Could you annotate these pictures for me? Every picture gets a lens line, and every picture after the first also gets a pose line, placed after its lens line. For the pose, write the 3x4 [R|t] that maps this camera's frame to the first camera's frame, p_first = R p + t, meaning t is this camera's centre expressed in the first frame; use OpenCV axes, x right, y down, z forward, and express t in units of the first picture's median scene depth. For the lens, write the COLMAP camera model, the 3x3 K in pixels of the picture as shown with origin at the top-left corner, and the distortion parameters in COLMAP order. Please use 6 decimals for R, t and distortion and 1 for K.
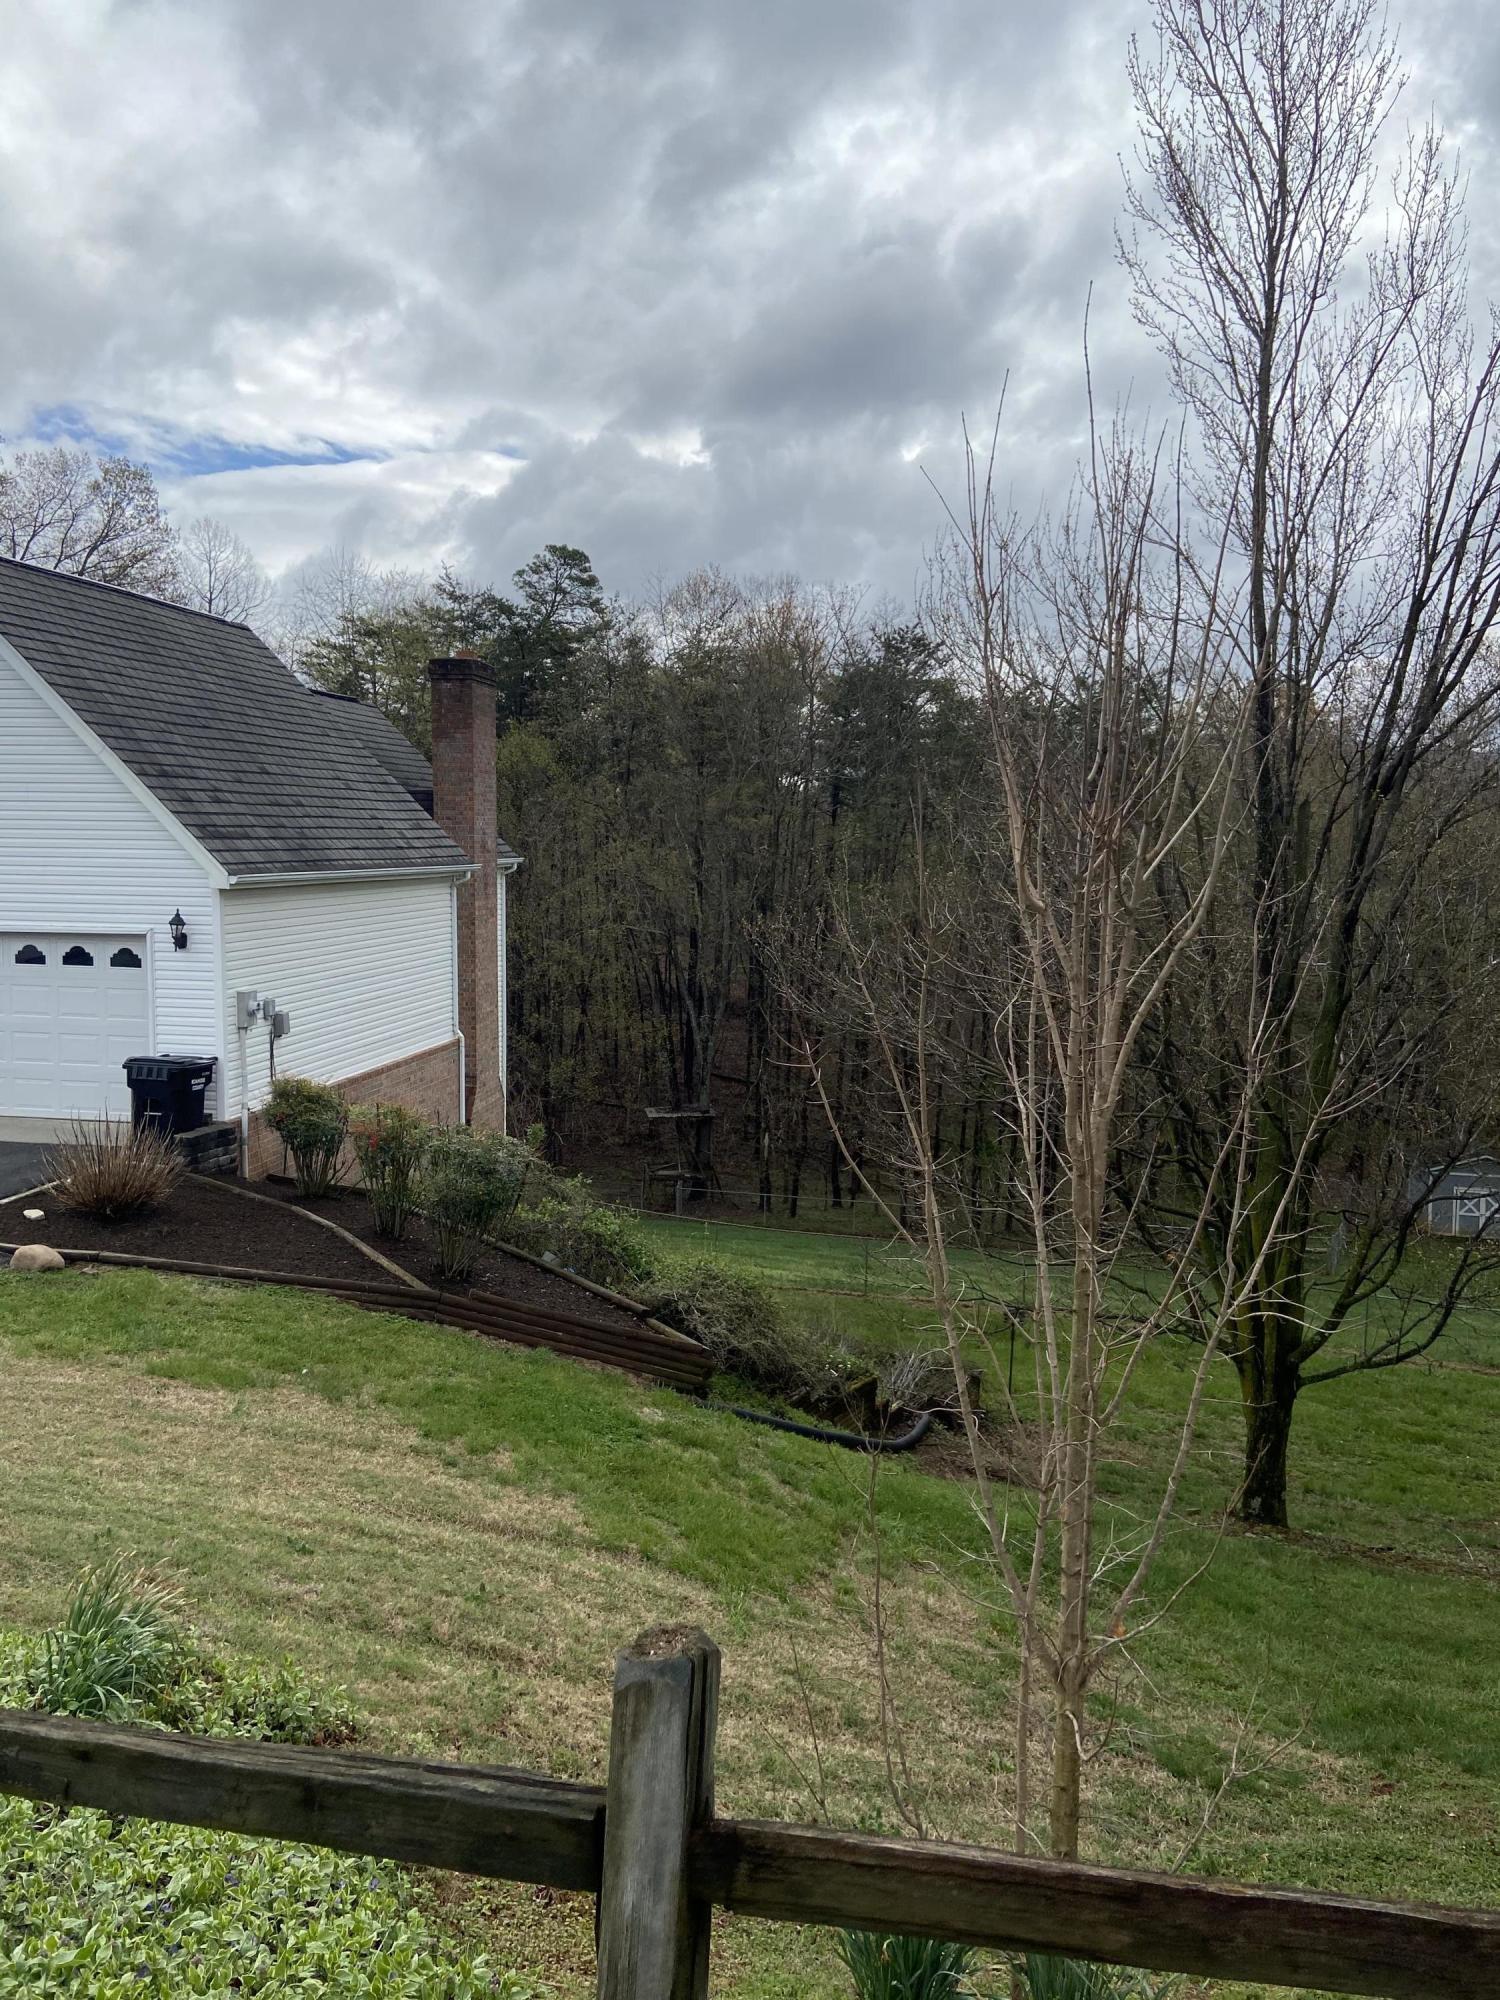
lens RADIAL K [[1501.0, 0, 738.0], [0, 1501.0, 995.6], [0, 0, 1]] dist [0.115027, -0.141386]
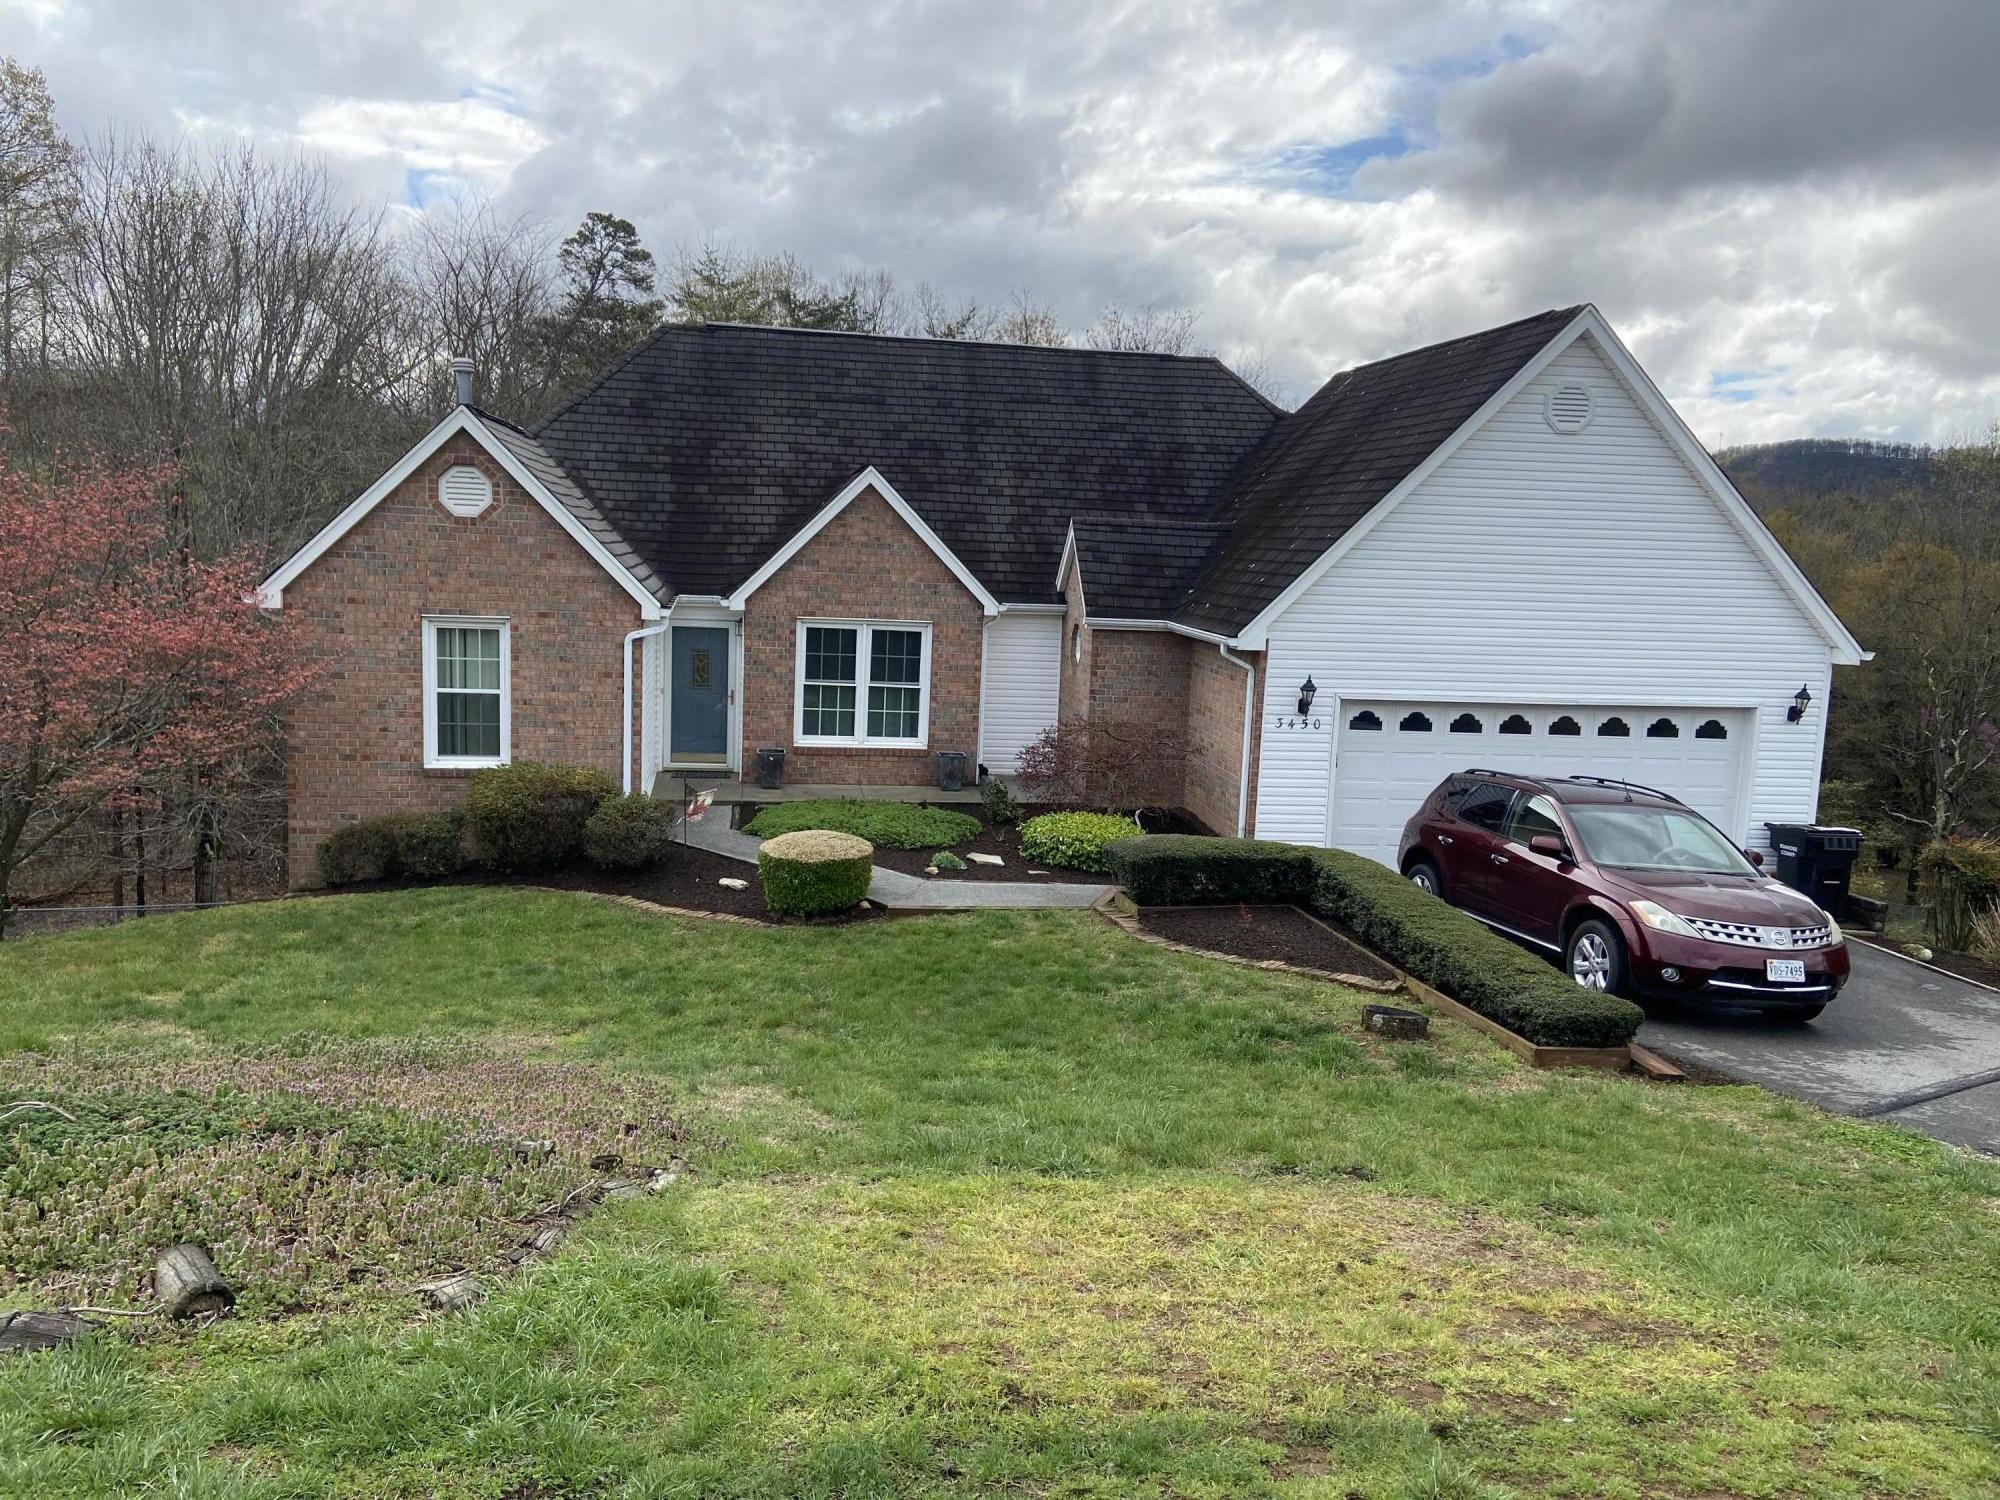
lens RADIAL K [[1501.0, 0, 998.8], [0, 1501.0, 730.9], [0, 0, 1]] dist [0.115027, -0.141386]
pose [[0.945793, -0.015894, 0.324382, -1.399921], [0.005603, 0.999452, 0.032635, -0.070702], [-0.324723, -0.029048, 0.945363, 0.214907]]
